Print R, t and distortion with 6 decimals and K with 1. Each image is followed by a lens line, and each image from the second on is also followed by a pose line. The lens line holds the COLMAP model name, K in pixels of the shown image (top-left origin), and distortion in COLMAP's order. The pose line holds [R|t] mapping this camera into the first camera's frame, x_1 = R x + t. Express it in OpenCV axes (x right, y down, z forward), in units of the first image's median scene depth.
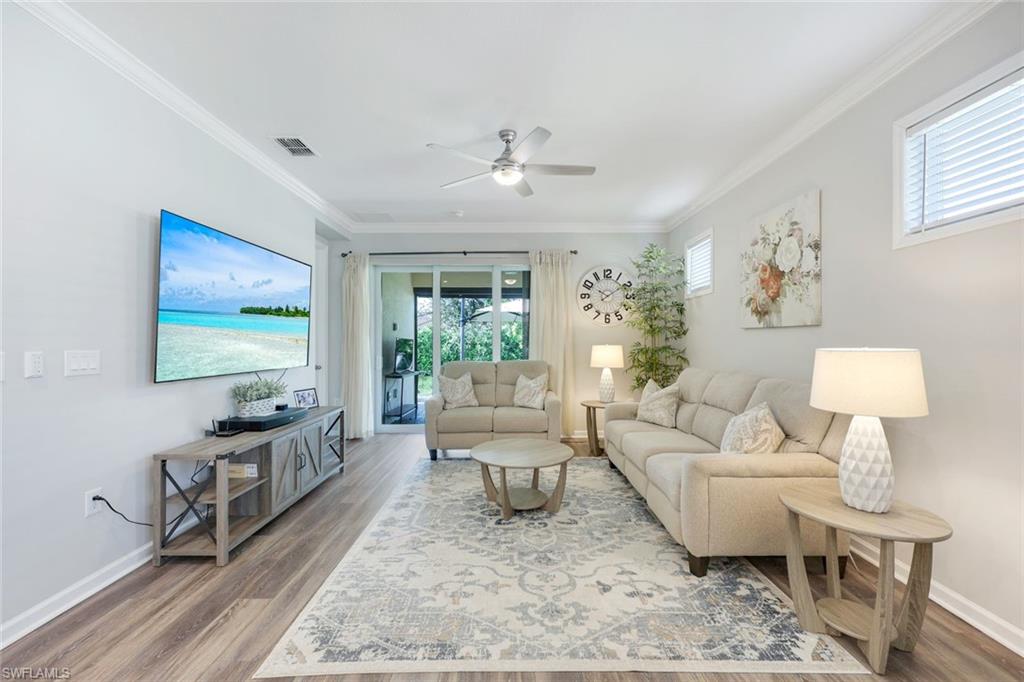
lens RADIAL K [[414.8, 0, 509.8], [0, 414.8, 341.1], [0, 0, 1]] dist [0.000302, -0.000467]
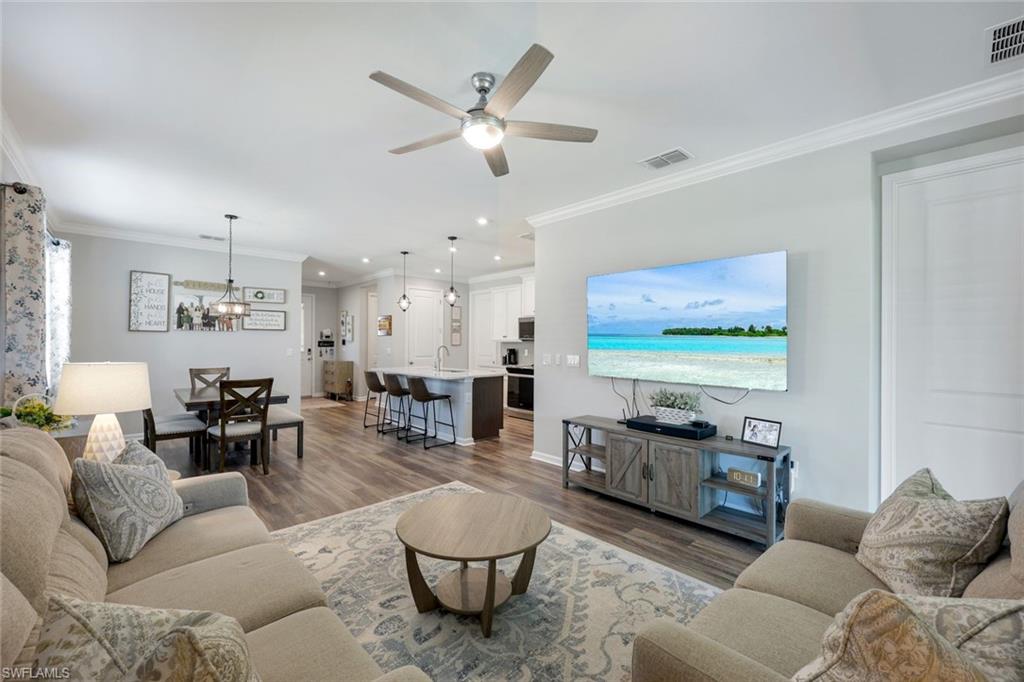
lens RADIAL K [[414.8, 0, 511.7], [0, 414.8, 344.3], [0, 0, 1]] dist [0.000302, -0.000467]
pose [[-0.726387, -0.002732, -0.687280, 0.469594], [-0.006071, 0.999979, 0.002441, -0.028524], [0.687259, 0.005945, -0.726388, 1.582905]]
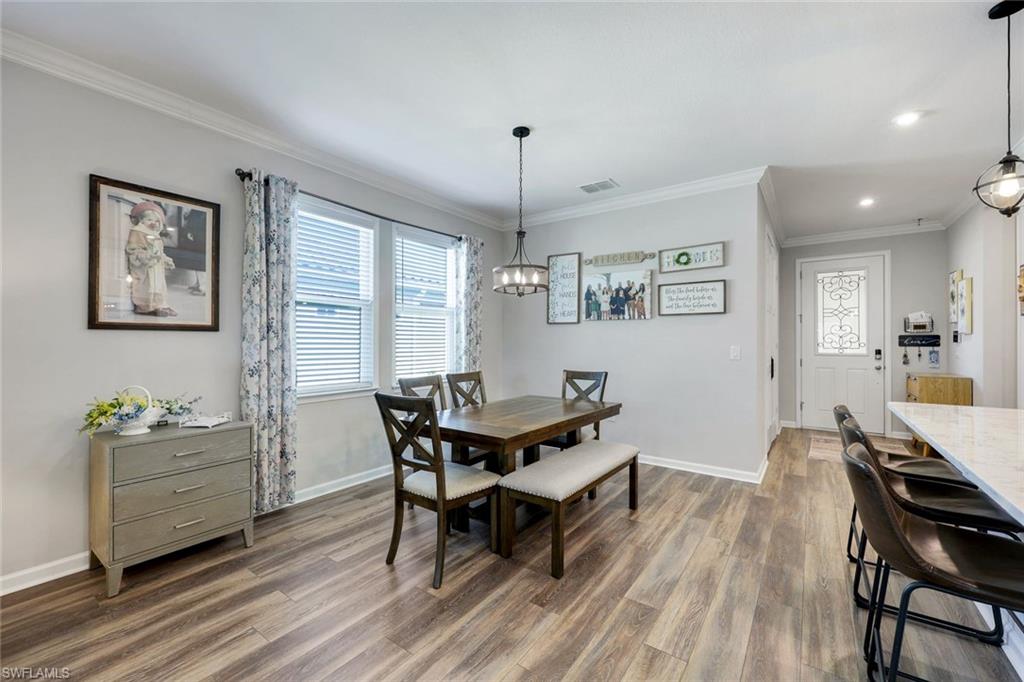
lens RADIAL K [[414.8, 0, 505.7], [0, 414.8, 340.7], [0, 0, 1]] dist [0.000302, -0.000467]
pose [[-0.805278, -0.003798, 0.592885, -0.392044], [-0.005222, 0.999986, -0.000687, -0.004137], [-0.592874, -0.003649, -0.805287, 0.525894]]
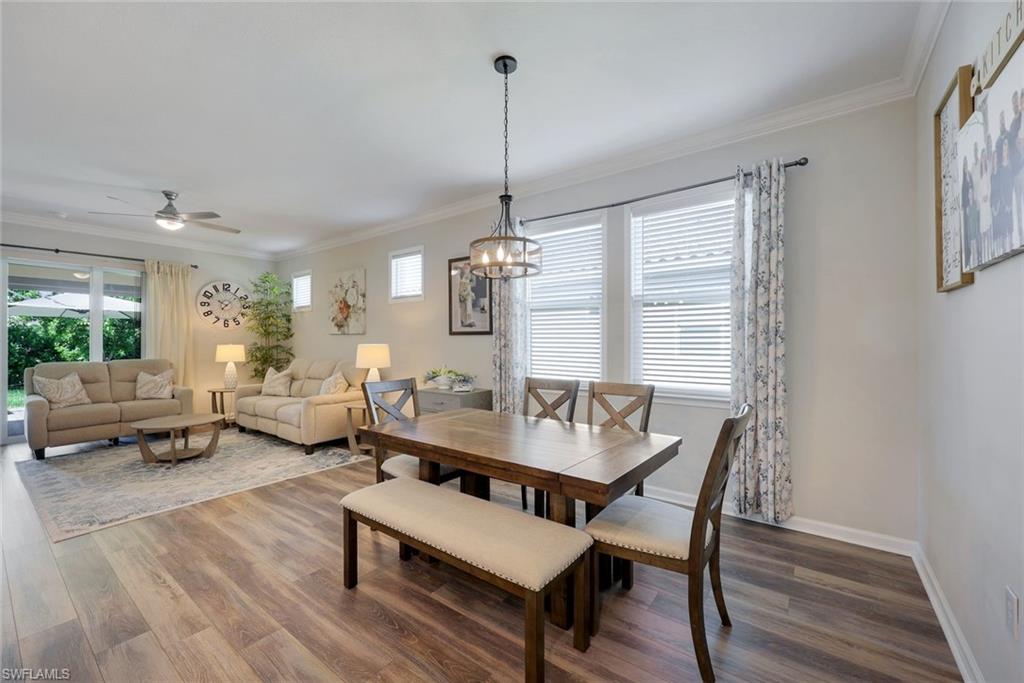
lens RADIAL K [[414.8, 0, 509.6], [0, 414.8, 339.2], [0, 0, 1]] dist [0.000302, -0.000467]
pose [[0.604501, 0.002377, 0.796601, -0.427815], [0.001943, 0.999988, -0.004459, -0.000320], [-0.796602, 0.004243, 0.604489, -0.756590]]
